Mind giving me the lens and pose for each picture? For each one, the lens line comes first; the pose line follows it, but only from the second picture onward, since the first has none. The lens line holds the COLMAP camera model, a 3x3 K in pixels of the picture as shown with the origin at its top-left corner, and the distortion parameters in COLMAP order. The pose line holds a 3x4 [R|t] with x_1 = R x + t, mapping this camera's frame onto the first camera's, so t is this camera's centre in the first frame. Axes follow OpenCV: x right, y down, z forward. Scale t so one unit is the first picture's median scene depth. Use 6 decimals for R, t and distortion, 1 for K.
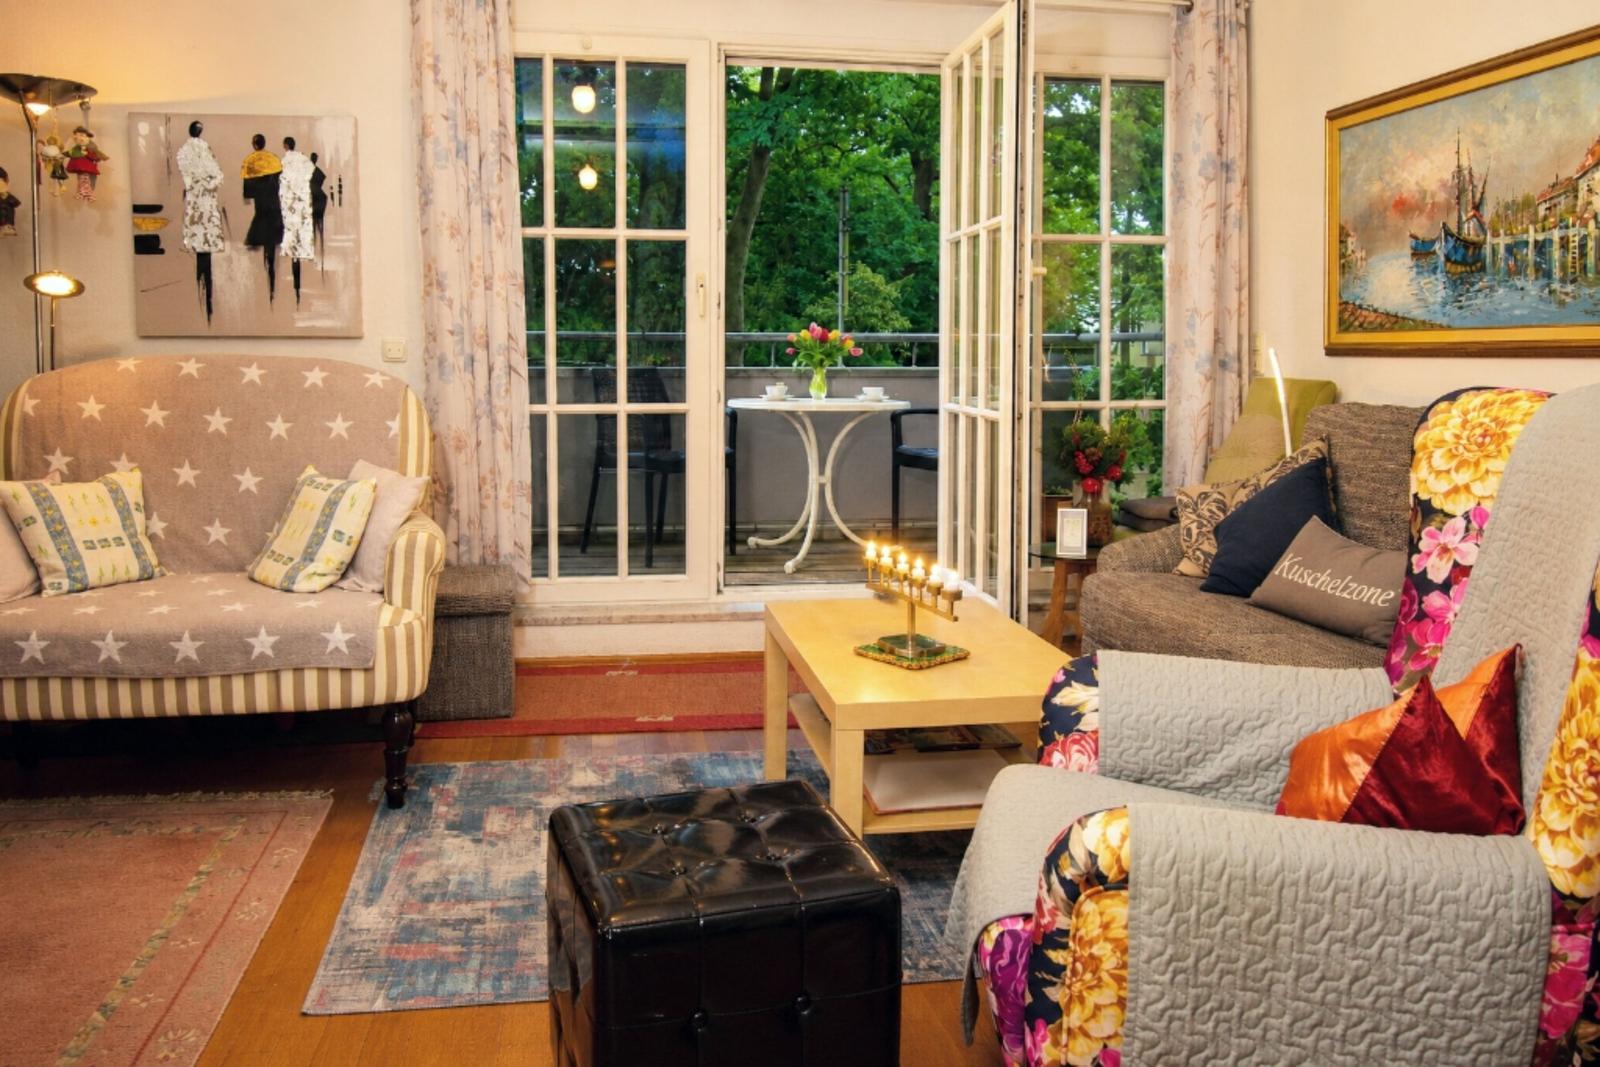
lens RADIAL K [[1423.6, 0, 801.0], [0, 1423.6, 528.4], [0, 0, 1]] dist [0.293033, -0.001501]
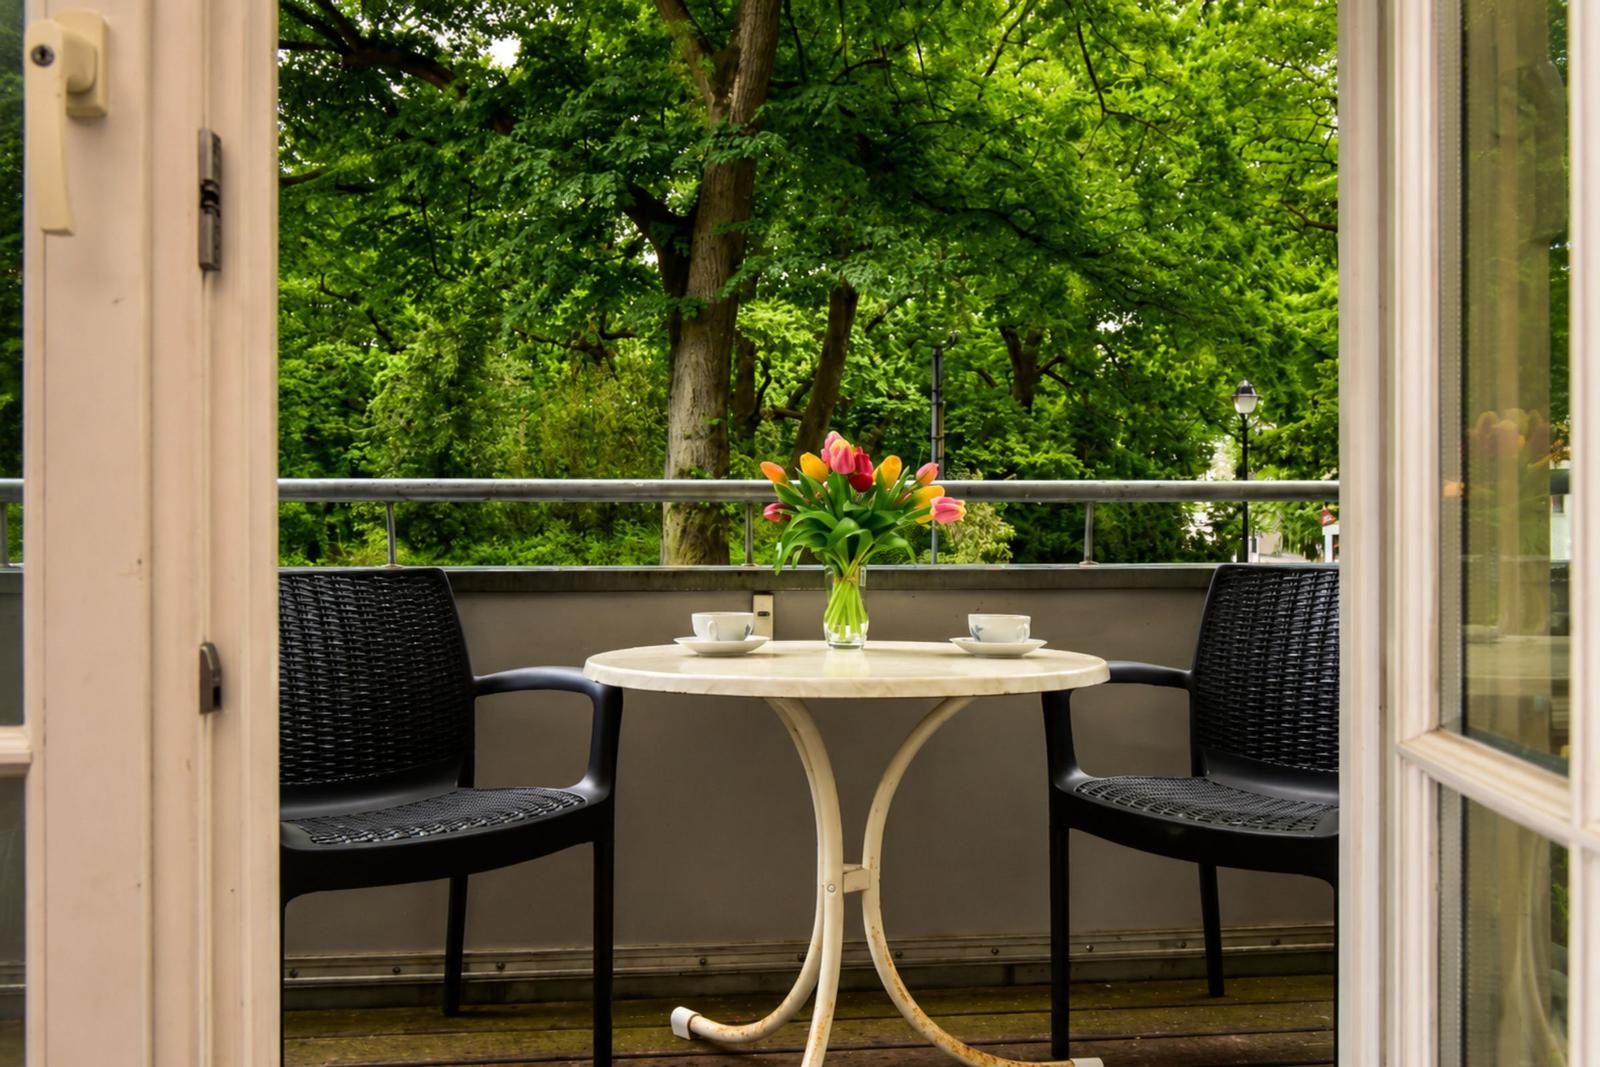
lens RADIAL K [[1423.6, 0, 801.0], [0, 1423.6, 528.4], [0, 0, 1]] dist [0.293033, -0.001501]
pose [[0.997658, 0.021280, -0.065003, 0.023077], [-0.030743, 0.988473, -0.148243, -0.066341], [0.061100, 0.149894, 0.986812, 0.635410]]
